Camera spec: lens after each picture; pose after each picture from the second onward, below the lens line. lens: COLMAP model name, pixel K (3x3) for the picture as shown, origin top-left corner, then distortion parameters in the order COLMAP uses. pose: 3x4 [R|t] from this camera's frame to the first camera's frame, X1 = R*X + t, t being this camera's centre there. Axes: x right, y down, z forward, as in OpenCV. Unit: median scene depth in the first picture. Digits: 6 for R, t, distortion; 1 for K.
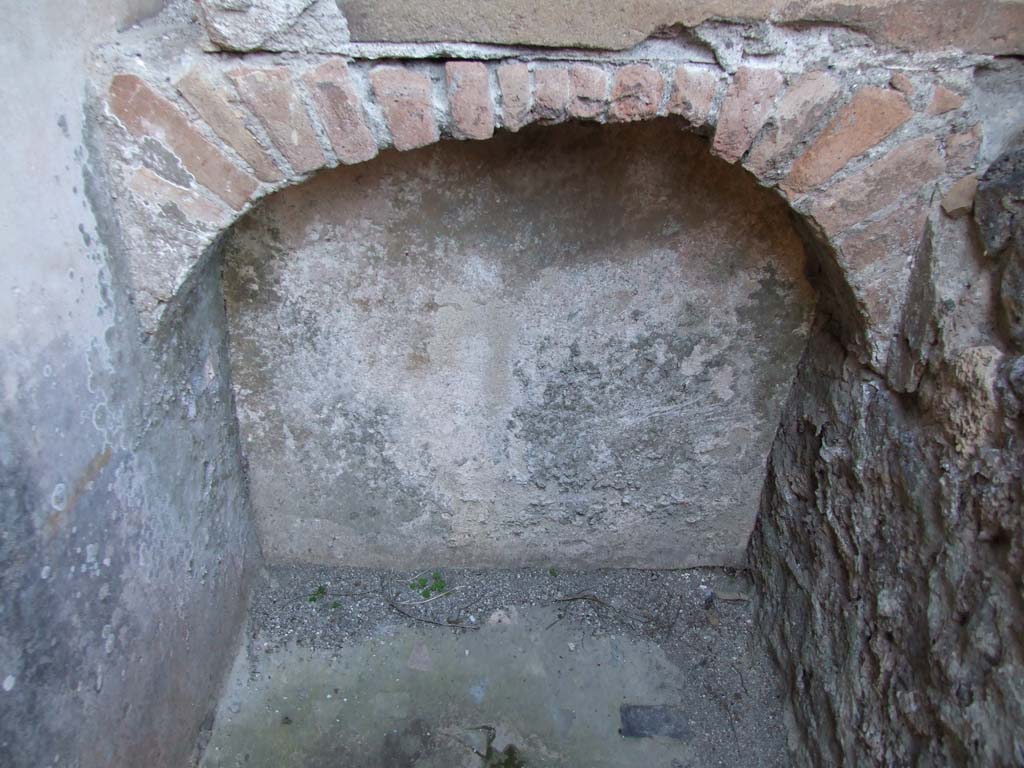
lens RADIAL K [[830.9, 0, 514.4], [0, 830.9, 367.0], [0, 0, 1]] dist [-0.061554, 0.056666]
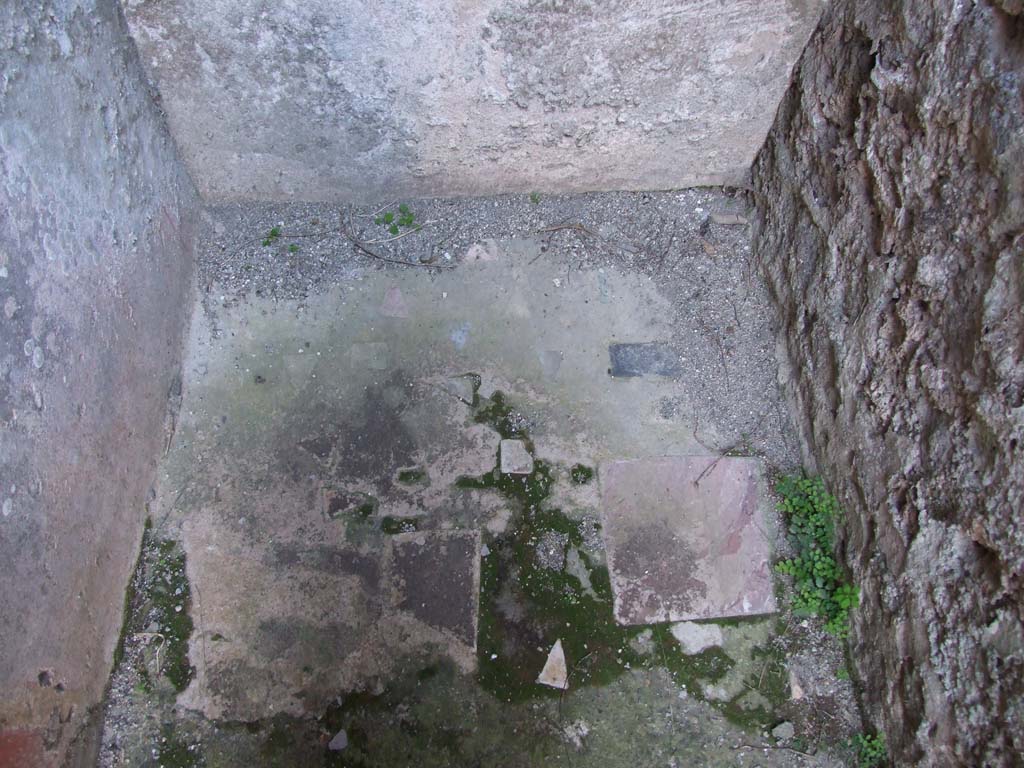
lens RADIAL K [[830.9, 0, 514.4], [0, 830.9, 367.0], [0, 0, 1]] dist [-0.061554, 0.056666]
pose [[0.997957, -0.040520, 0.049389, -0.029719], [0.009569, 0.859200, 0.511550, -0.059715], [-0.063163, -0.510033, 0.857833, 0.164419]]
